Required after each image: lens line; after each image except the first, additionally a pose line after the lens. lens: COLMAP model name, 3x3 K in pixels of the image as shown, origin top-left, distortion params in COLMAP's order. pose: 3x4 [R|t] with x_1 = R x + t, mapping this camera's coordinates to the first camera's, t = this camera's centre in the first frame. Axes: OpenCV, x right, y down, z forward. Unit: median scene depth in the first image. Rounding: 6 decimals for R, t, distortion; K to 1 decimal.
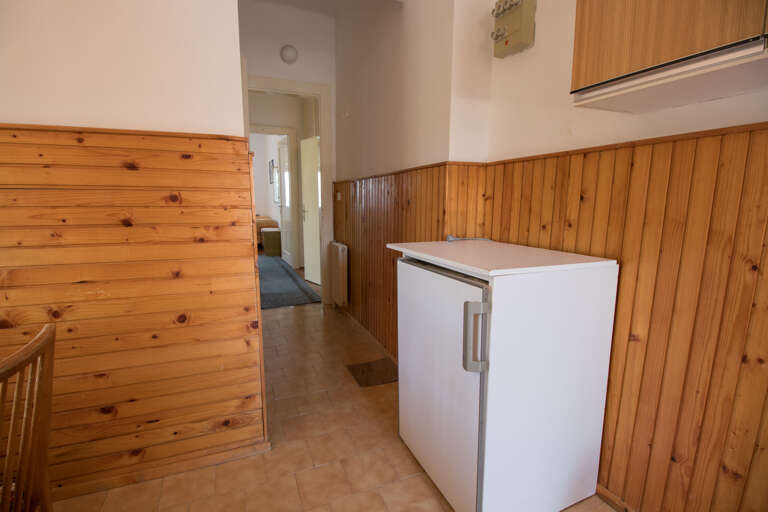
lens RADIAL K [[356.8, 0, 384.0], [0, 356.8, 256.0], [0, 0, 1]] dist [-0.001987, -0.012575]
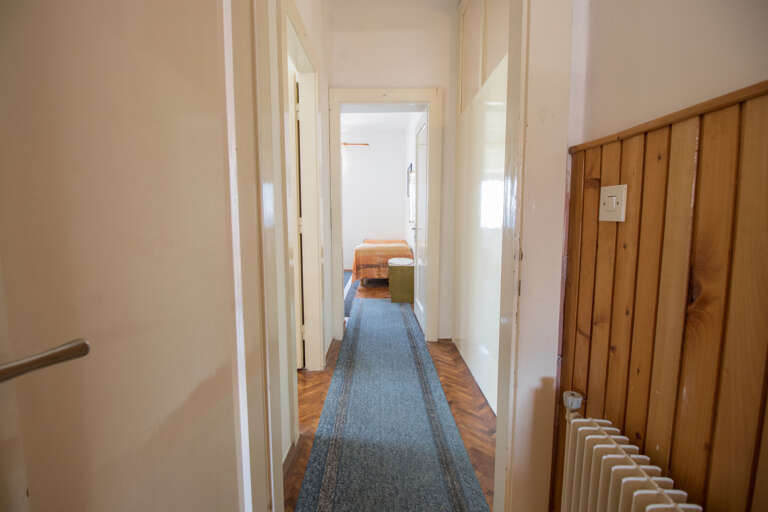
lens RADIAL K [[356.8, 0, 384.0], [0, 356.8, 256.0], [0, 0, 1]] dist [-0.001987, -0.012575]
pose [[0.920123, 0.033398, -0.390202, -0.094442], [-0.053260, 0.997772, -0.040188, -0.066527], [0.387991, 0.057760, 0.919852, 0.419355]]
